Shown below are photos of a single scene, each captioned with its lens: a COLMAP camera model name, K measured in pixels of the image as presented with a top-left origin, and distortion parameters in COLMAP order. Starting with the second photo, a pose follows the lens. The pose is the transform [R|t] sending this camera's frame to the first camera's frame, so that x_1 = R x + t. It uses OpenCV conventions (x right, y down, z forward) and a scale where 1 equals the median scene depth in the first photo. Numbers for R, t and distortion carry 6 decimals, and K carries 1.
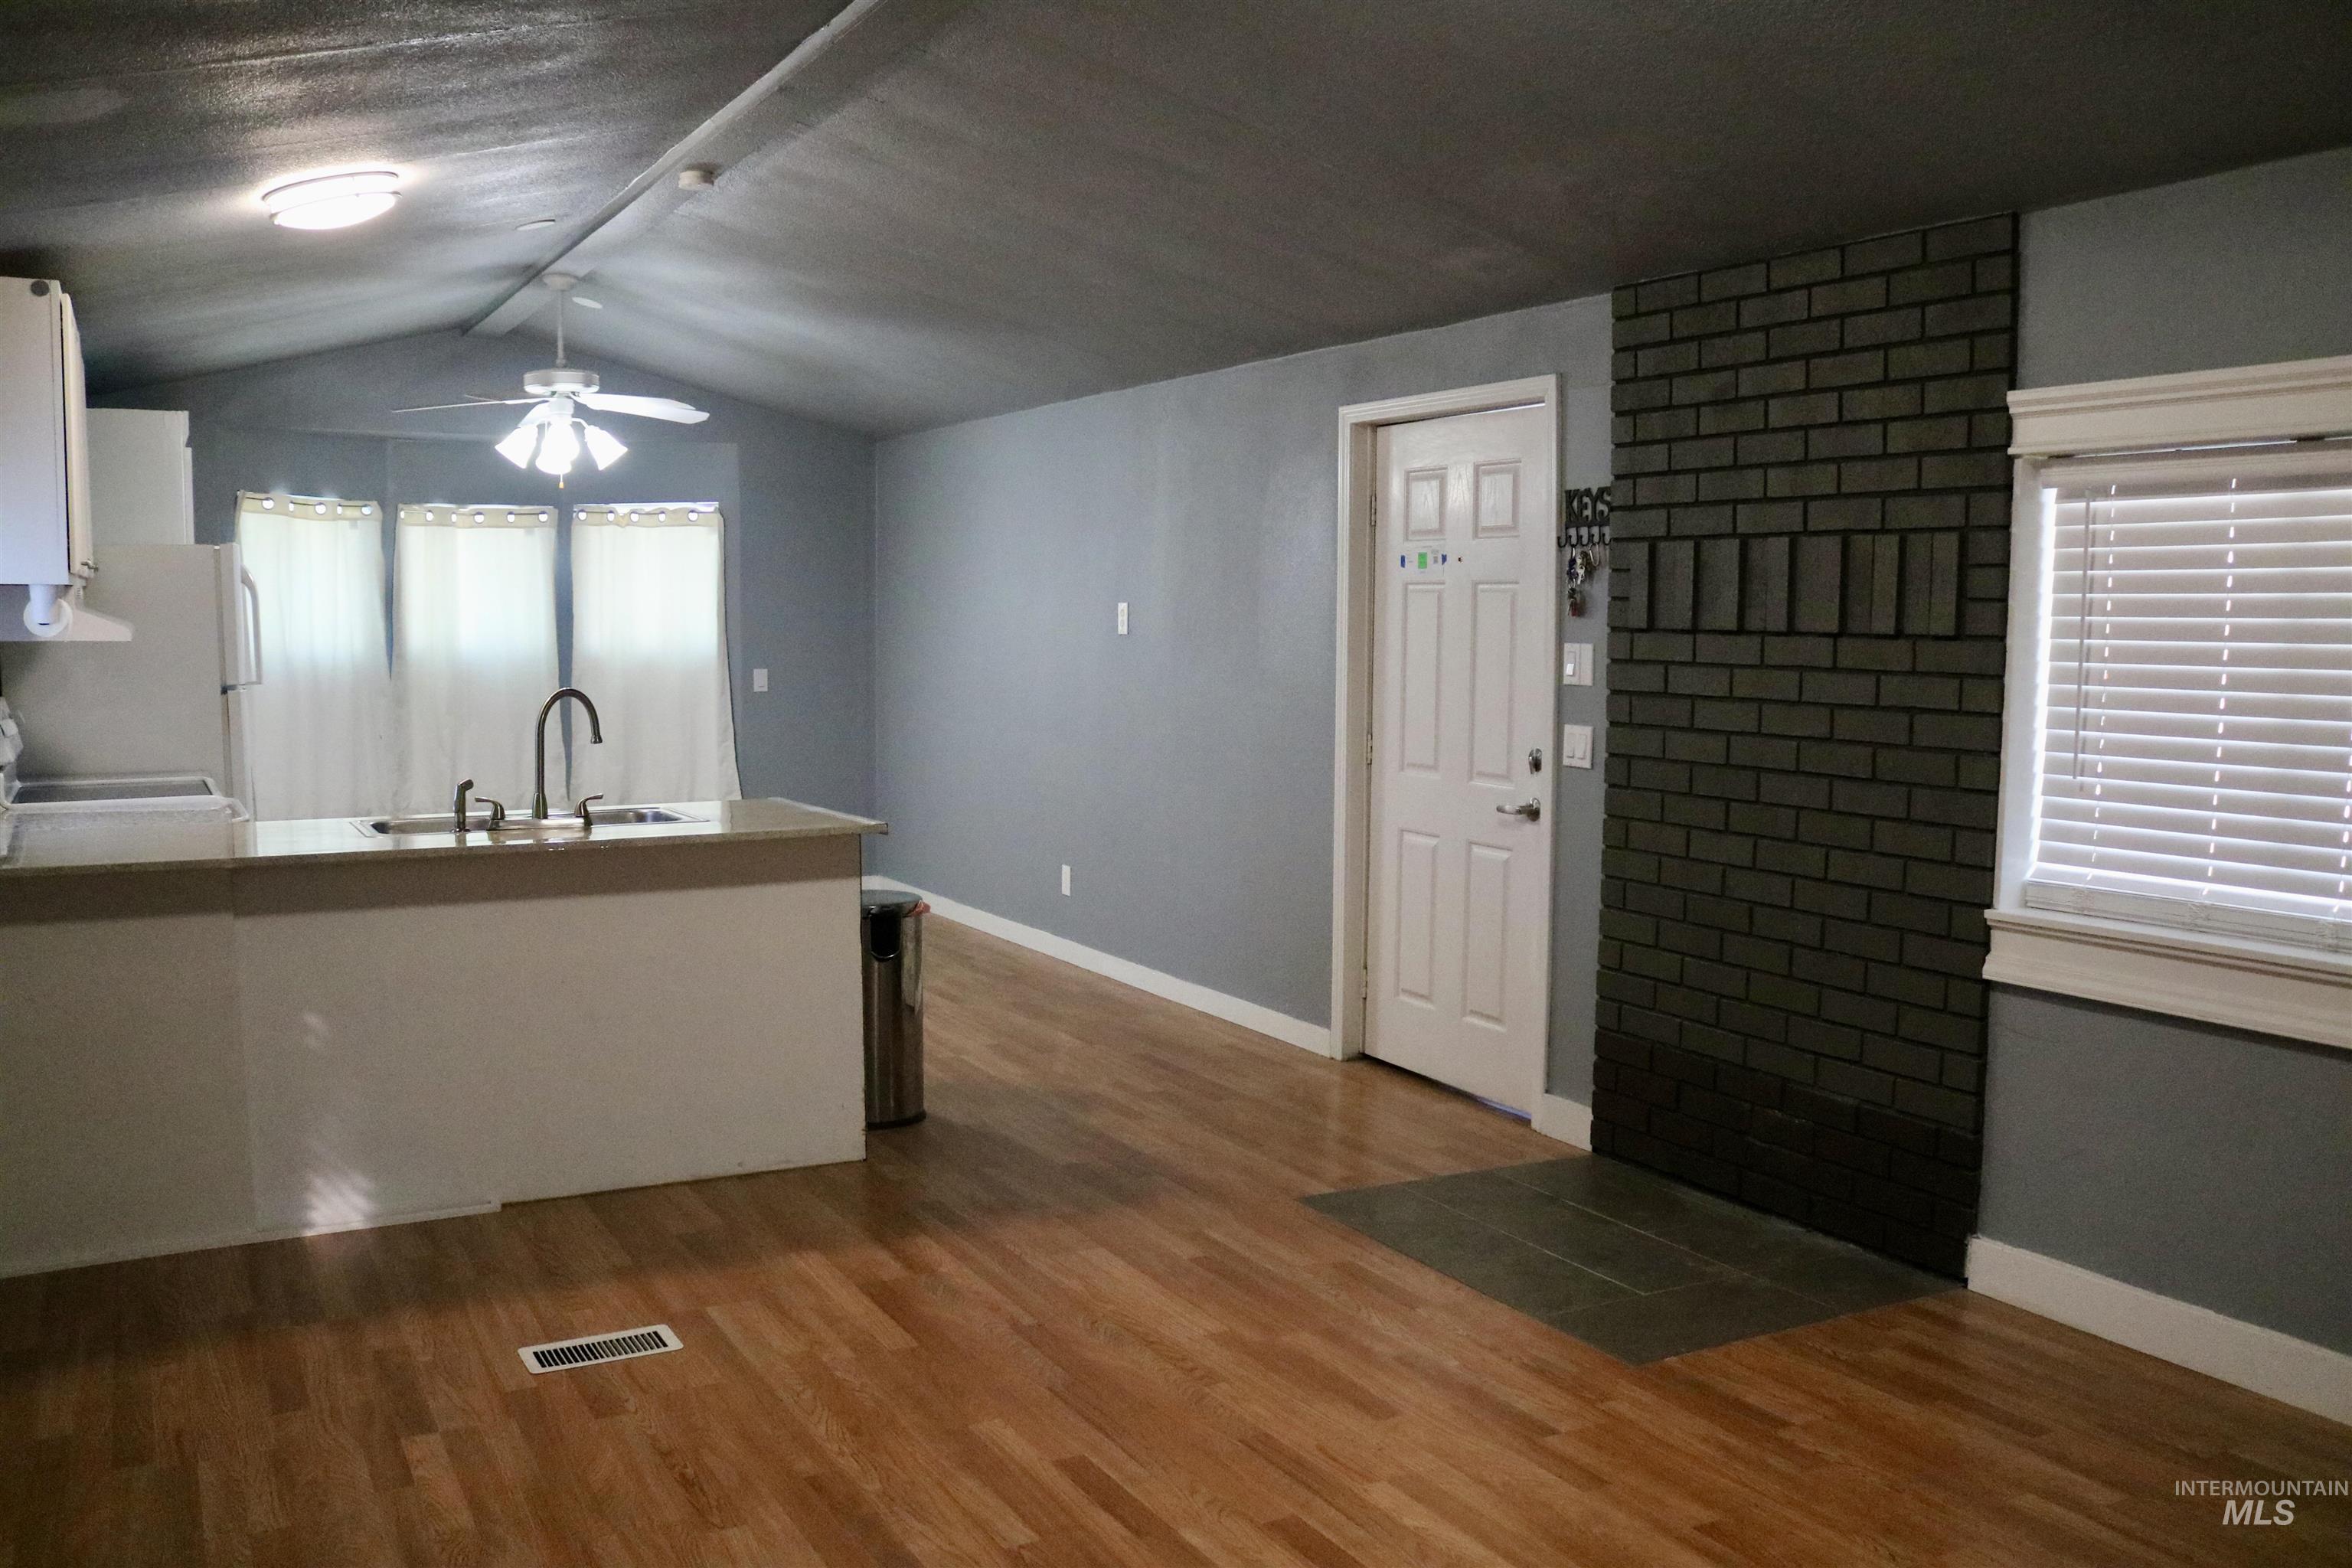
lens RADIAL K [[1965.6, 0, 1192.9], [0, 1965.6, 798.3], [0, 0, 1]] dist [-0.153887, 0.122914]
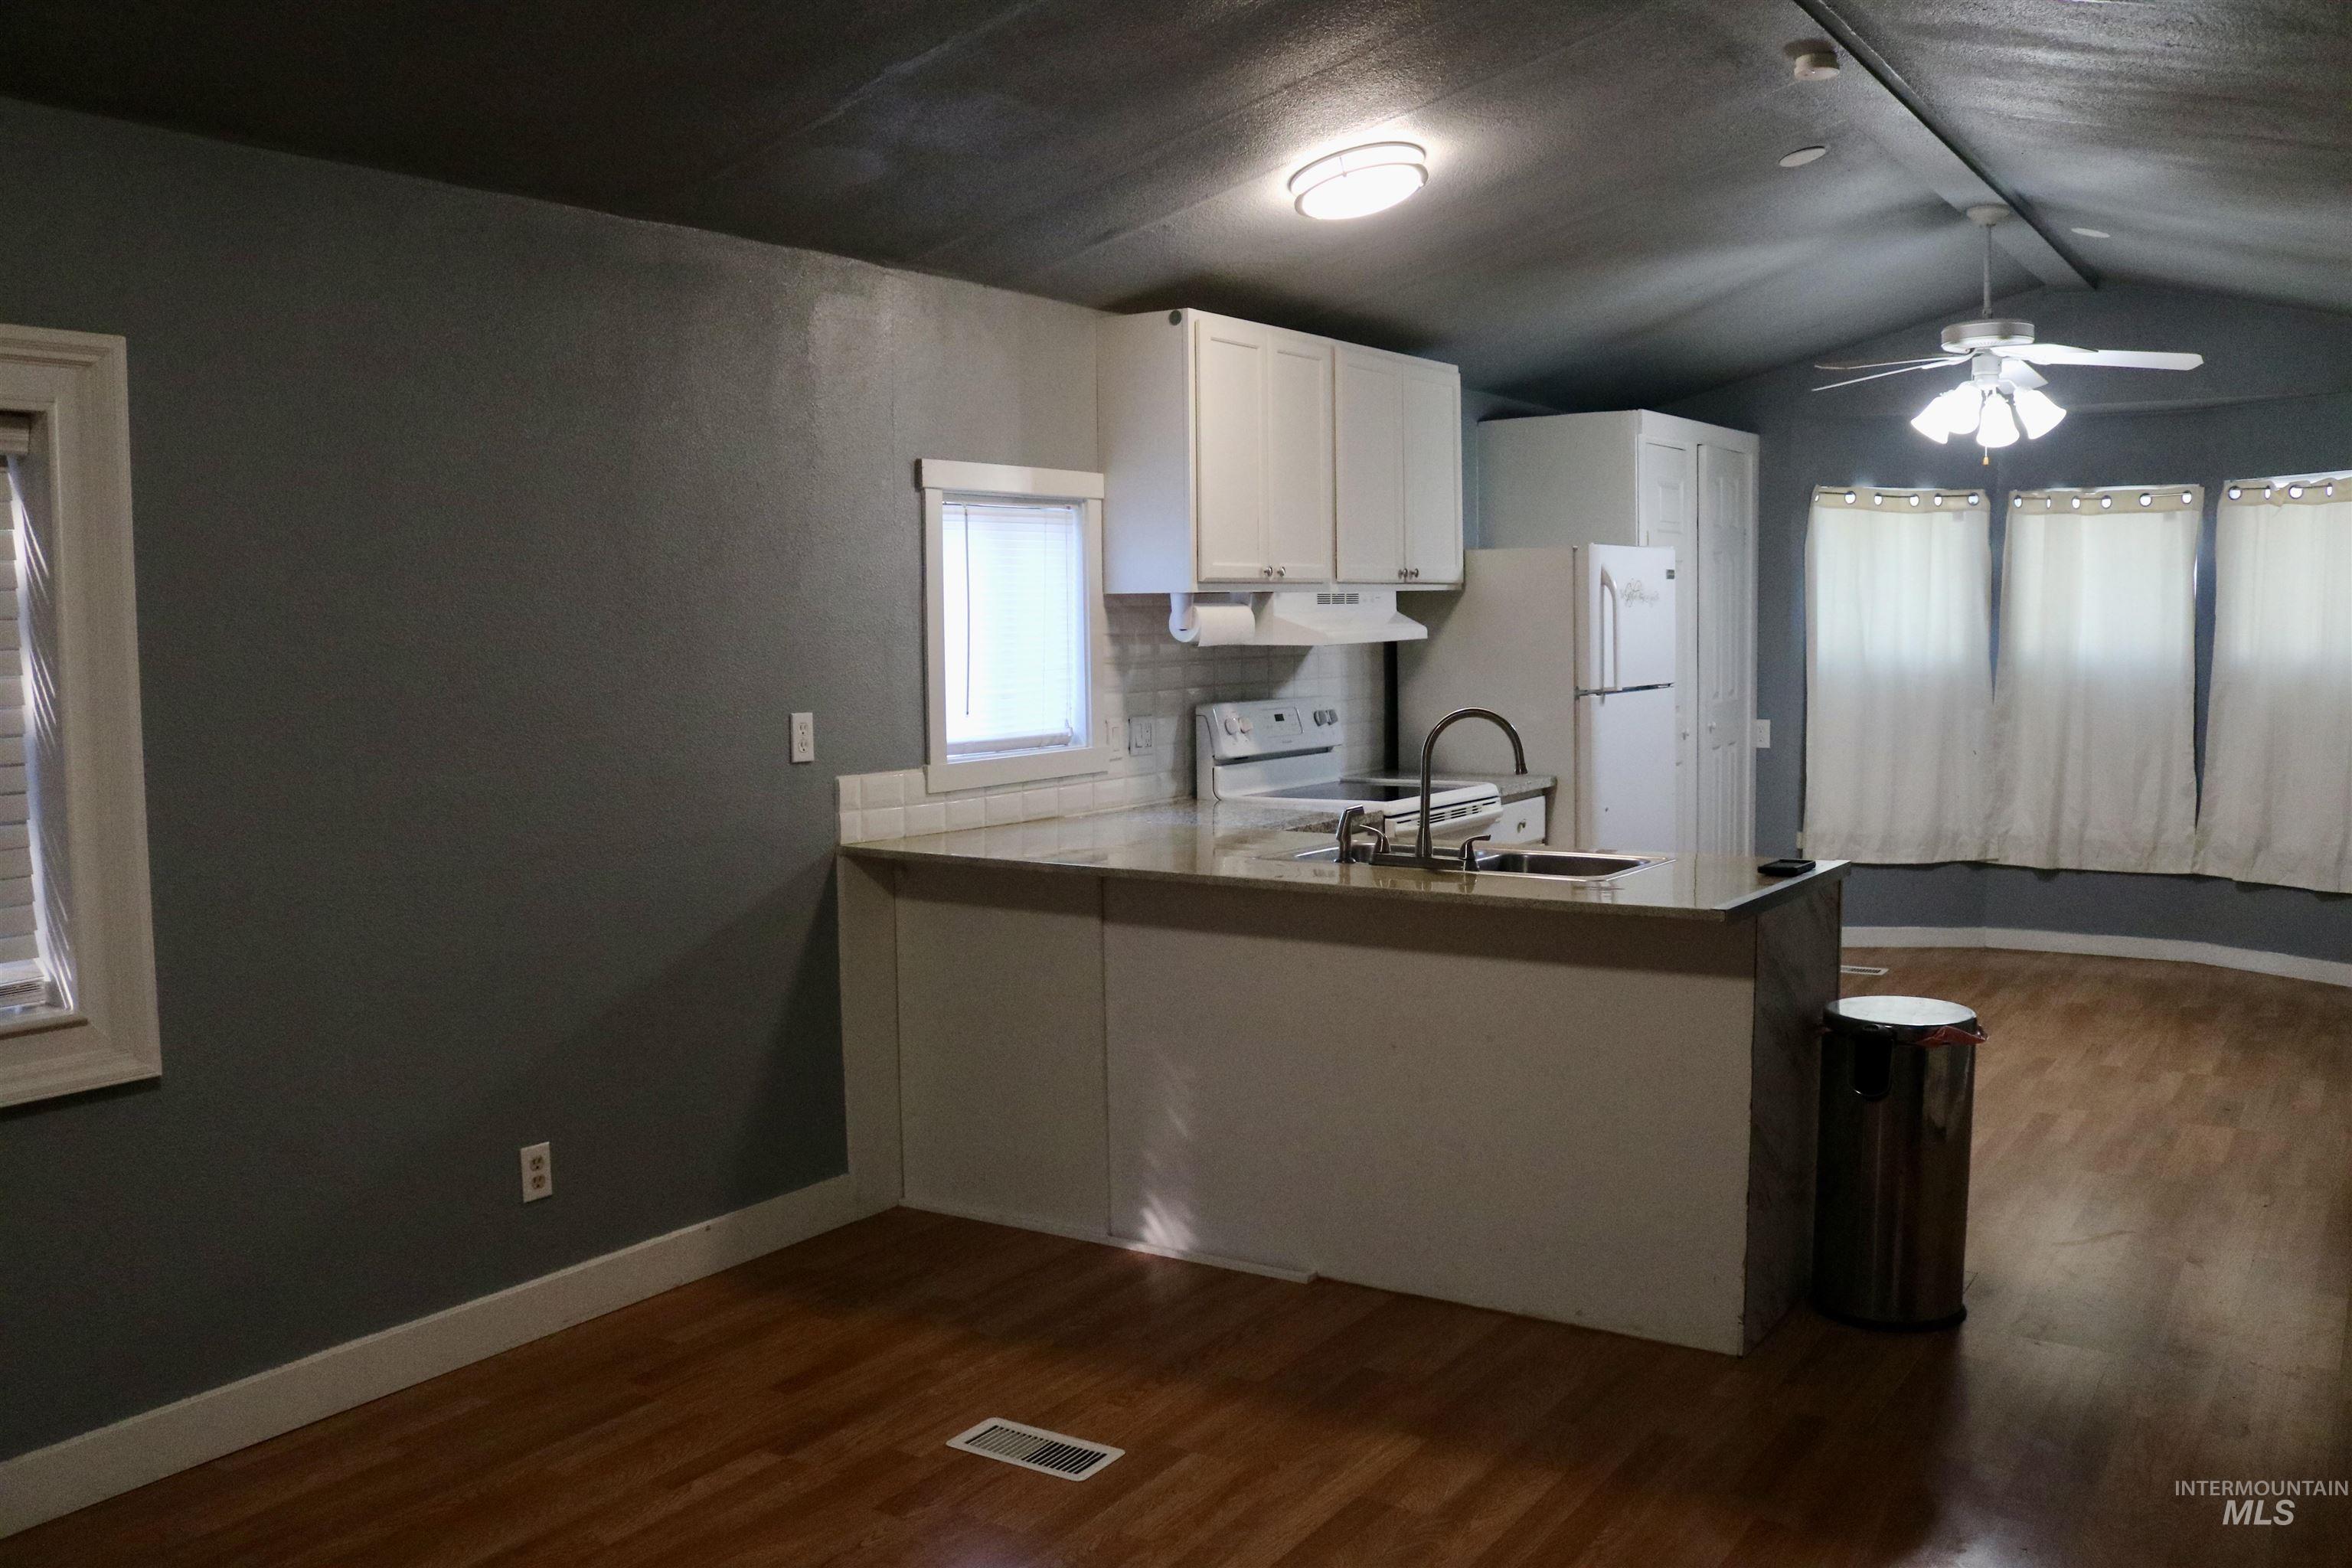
lens RADIAL K [[1965.6, 0, 1175.8], [0, 1965.6, 798.5], [0, 0, 1]] dist [-0.153887, 0.122914]
pose [[0.457736, 0.070971, -0.886251, 0.392445], [-0.069087, 0.996634, 0.044128, -0.046765], [0.886400, 0.041029, 0.461098, 0.497581]]
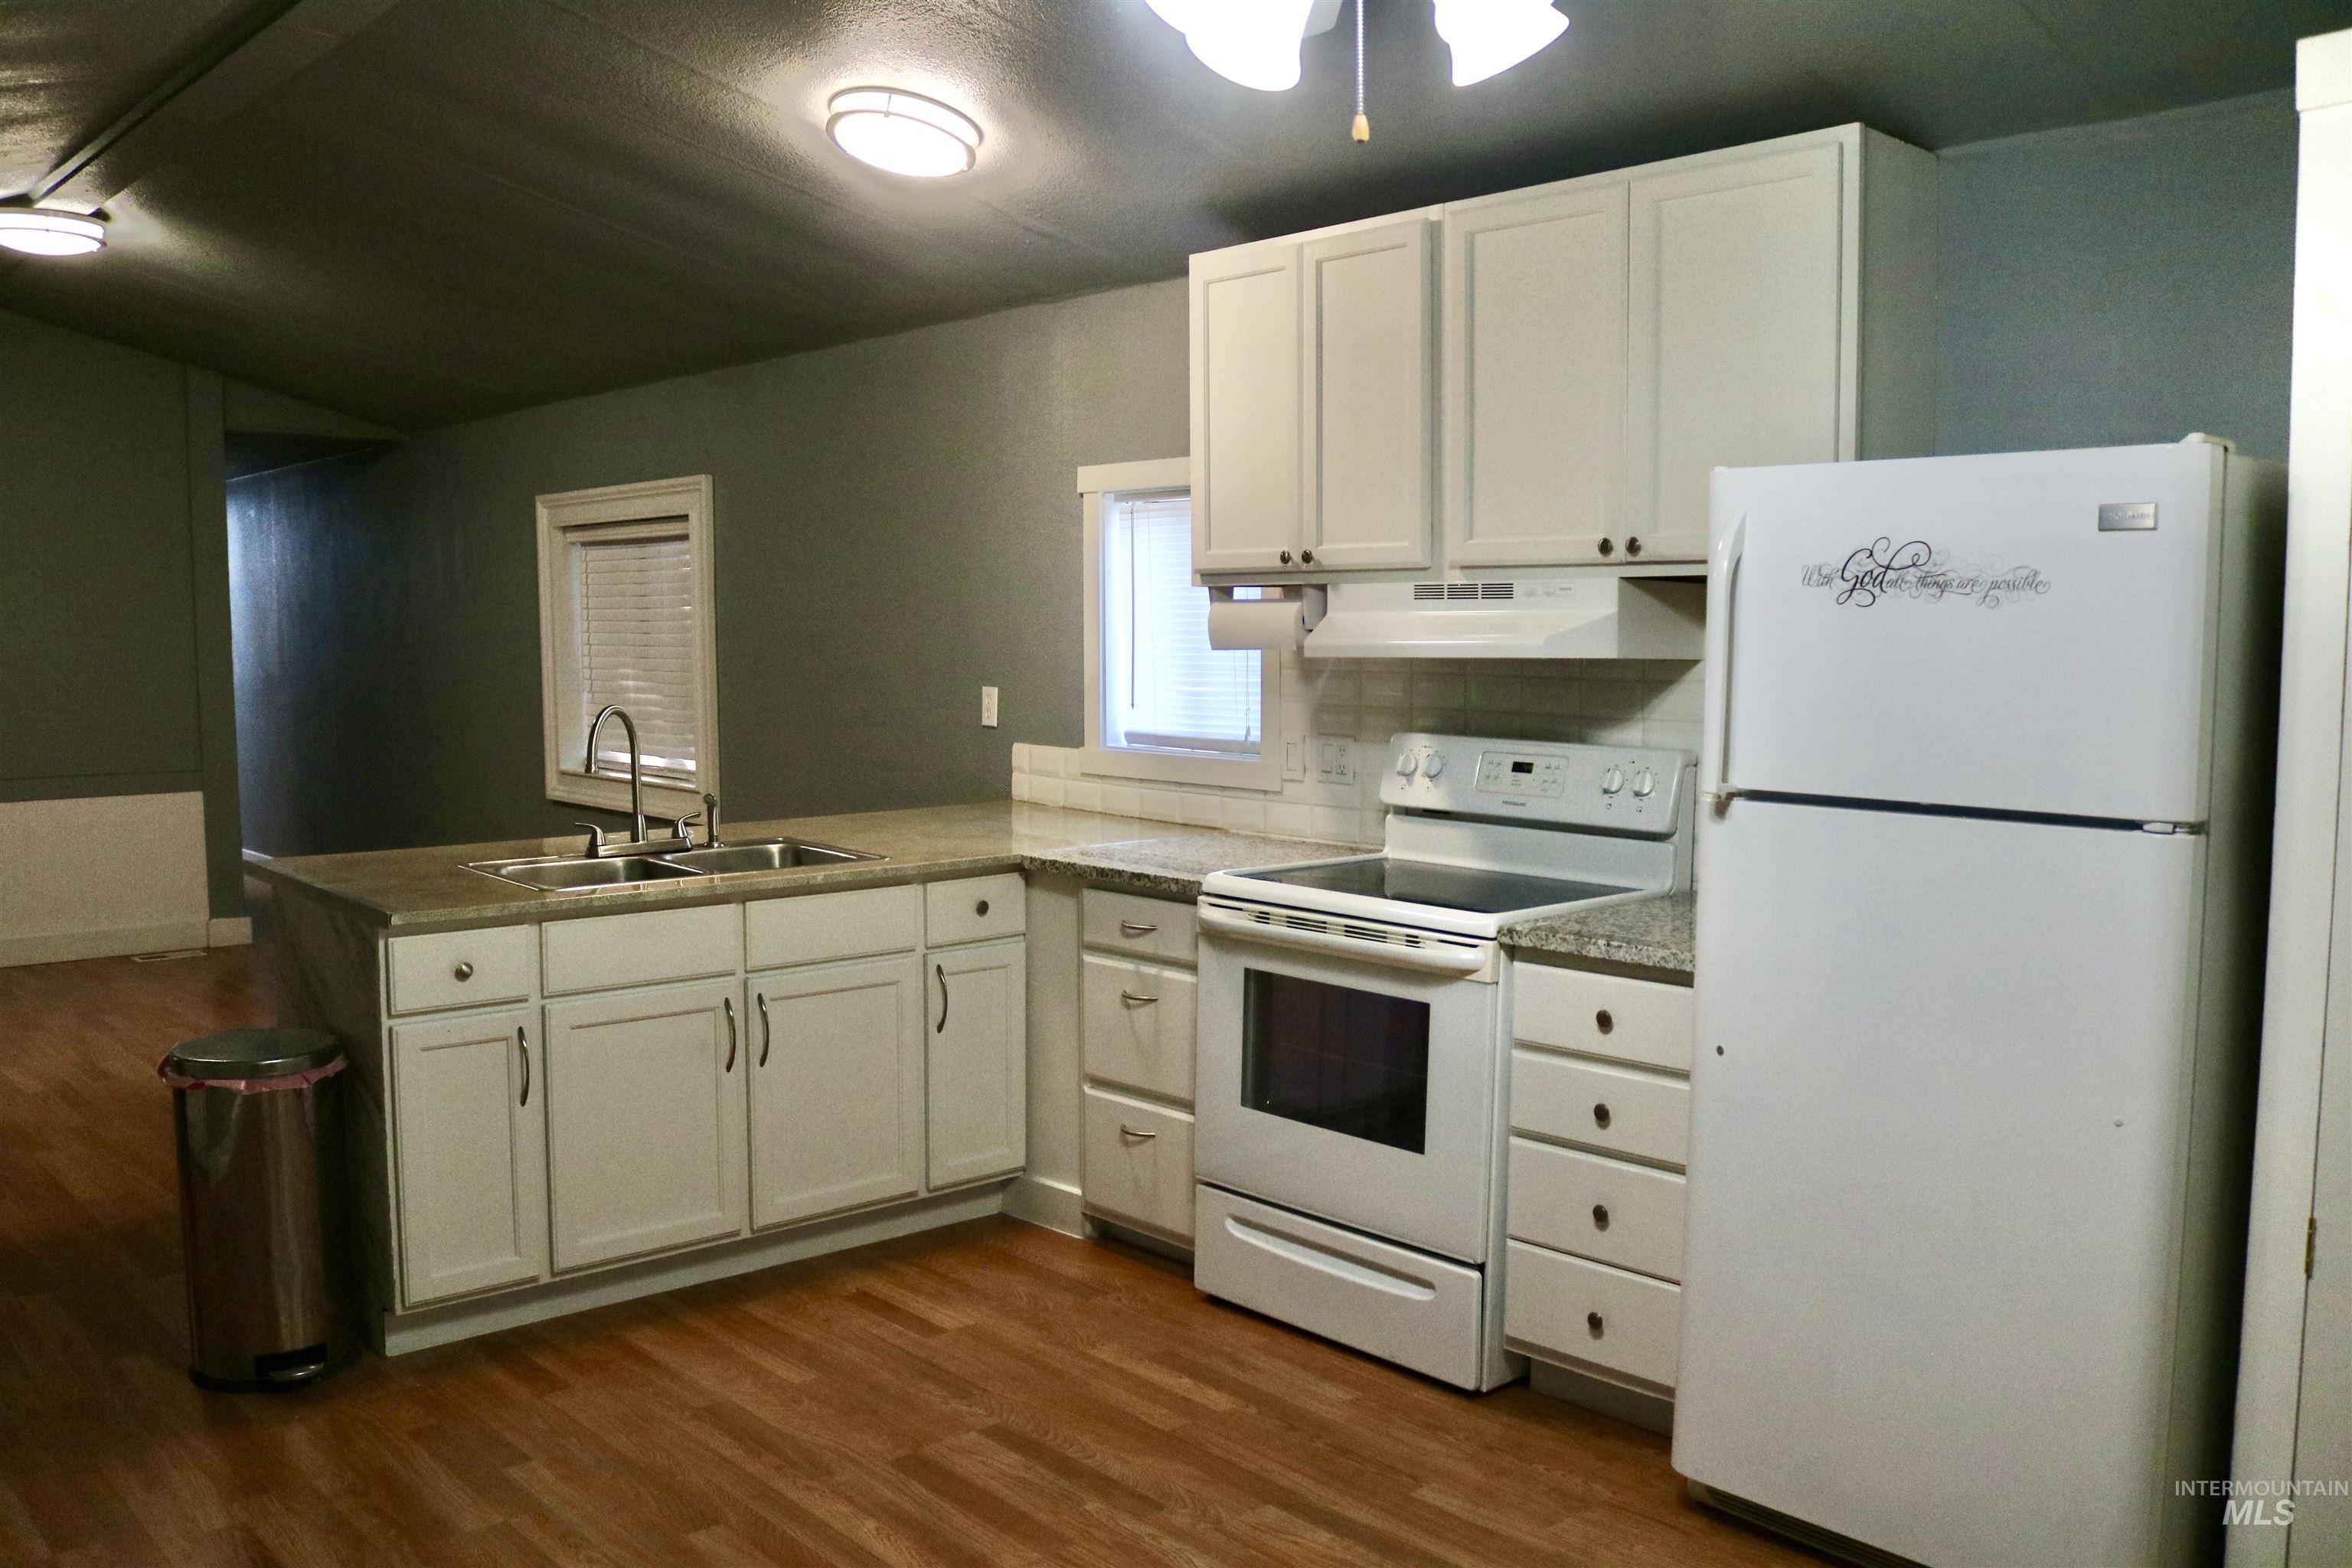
lens RADIAL K [[1965.6, 0, 1174.1], [0, 1965.6, 786.2], [0, 0, 1]] dist [-0.153887, 0.122914]
pose [[-0.974335, 0.011720, -0.224797, -0.380381], [-0.029057, 0.983741, 0.177229, -0.189128], [0.223219, 0.179213, -0.958152, 1.953299]]
